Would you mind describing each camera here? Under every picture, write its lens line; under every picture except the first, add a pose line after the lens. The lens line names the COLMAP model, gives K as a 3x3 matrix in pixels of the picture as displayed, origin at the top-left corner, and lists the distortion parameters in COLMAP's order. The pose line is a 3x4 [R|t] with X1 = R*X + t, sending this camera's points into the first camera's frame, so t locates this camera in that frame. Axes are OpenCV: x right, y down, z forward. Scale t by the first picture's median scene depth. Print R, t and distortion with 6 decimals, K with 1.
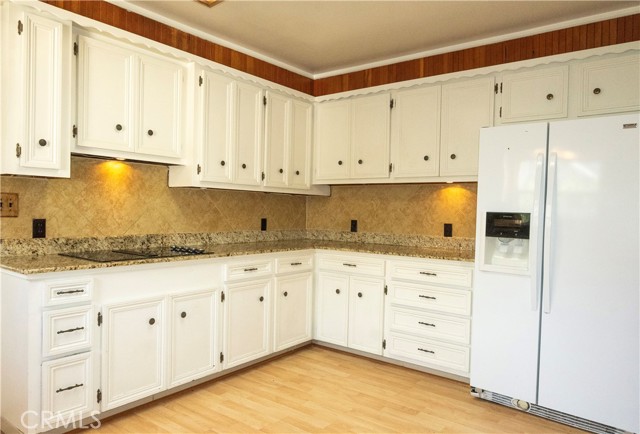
lens RADIAL K [[444.1, 0, 327.3], [0, 444.1, 217.0], [0, 0, 1]] dist [0.000179, 0.000960]
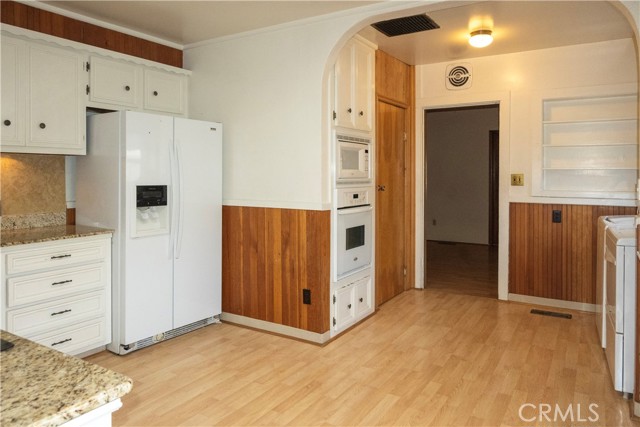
lens RADIAL K [[445.6, 0, 319.3], [0, 445.6, 175.8], [0, 0, 1]] dist [-0.003373, -0.000301]
pose [[-0.093923, -0.028644, 0.995167, -0.717681], [0.014602, 0.999439, 0.030145, -0.056275], [-0.995472, 0.017363, -0.093452, 0.556035]]
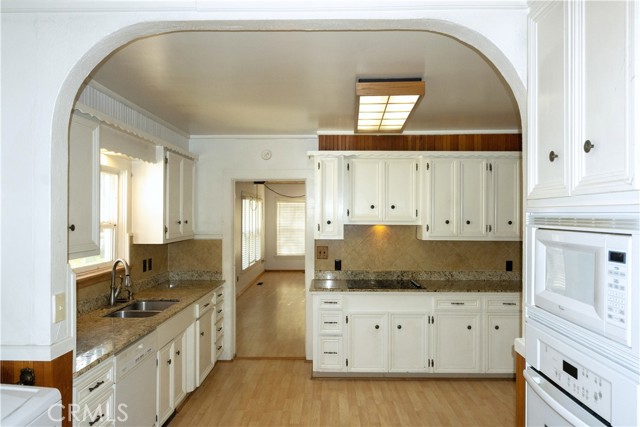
lens RADIAL K [[448.9, 0, 320.0], [0, 448.9, 213.5], [0, 0, 1]] dist [-0.004753, 0.001017]
pose [[0.591671, -0.021412, -0.805895, 0.678366], [-0.003674, 0.999565, -0.029256, -0.111487], [0.806172, 0.020271, 0.591335, -0.135589]]
